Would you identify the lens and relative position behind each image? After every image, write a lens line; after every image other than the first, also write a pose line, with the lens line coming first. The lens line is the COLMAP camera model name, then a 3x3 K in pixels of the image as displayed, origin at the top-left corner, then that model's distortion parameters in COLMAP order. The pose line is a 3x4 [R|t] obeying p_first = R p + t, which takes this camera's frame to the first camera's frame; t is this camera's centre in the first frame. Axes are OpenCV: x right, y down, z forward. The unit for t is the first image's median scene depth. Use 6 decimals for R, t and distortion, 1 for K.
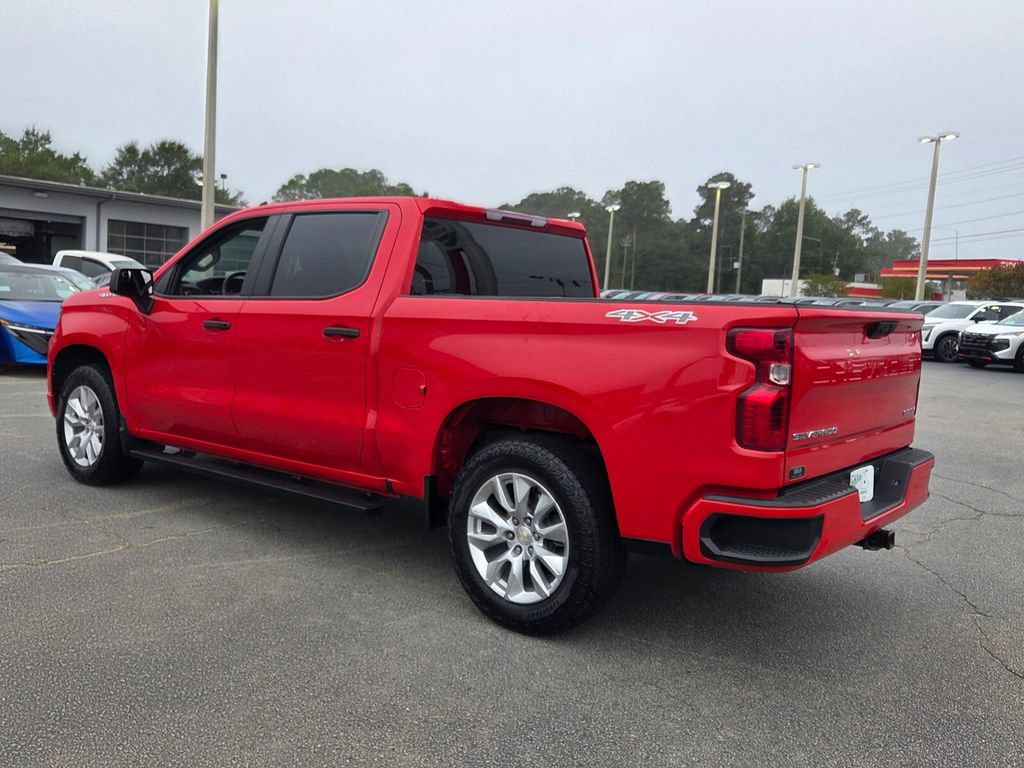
lens RADIAL K [[903.5, 0, 514.3], [0, 903.5, 376.2], [0, 0, 1]] dist [0.068436, -0.042621]
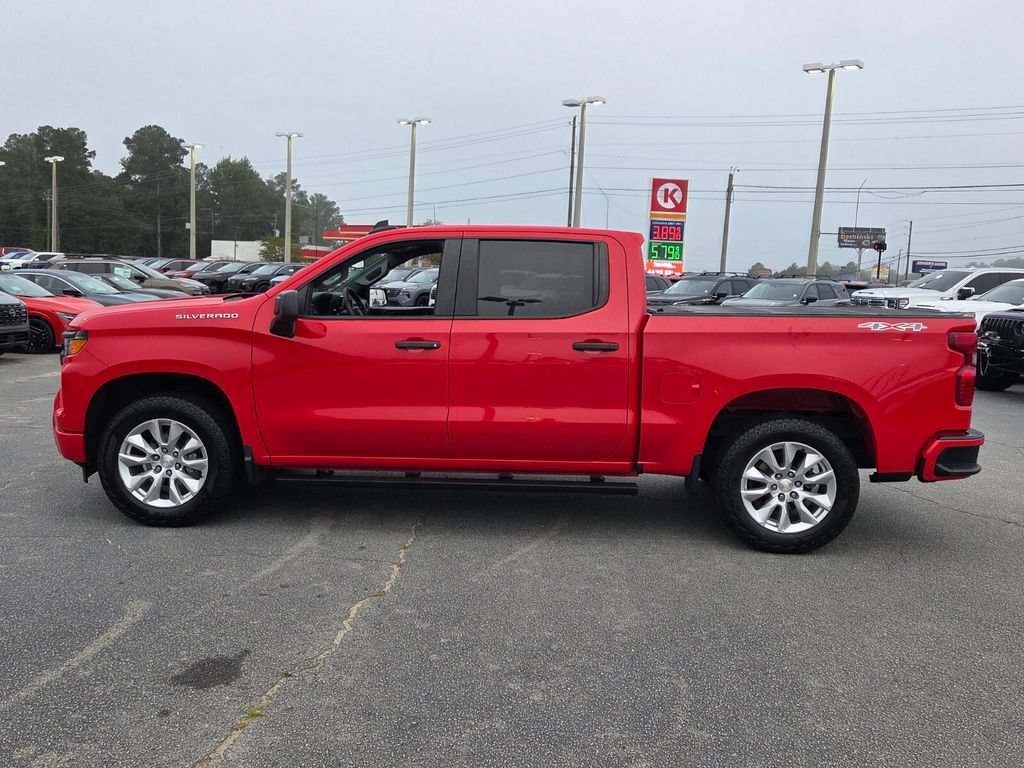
lens RADIAL K [[898.9, 0, 514.3], [0, 898.9, 380.9], [0, 0, 1]] dist [0.066936, -0.005263]
pose [[0.804146, -0.090991, 0.587426, -0.128280], [0.060198, 0.995600, 0.071809, -0.012539], [-0.591375, -0.022383, 0.806086, 0.014026]]
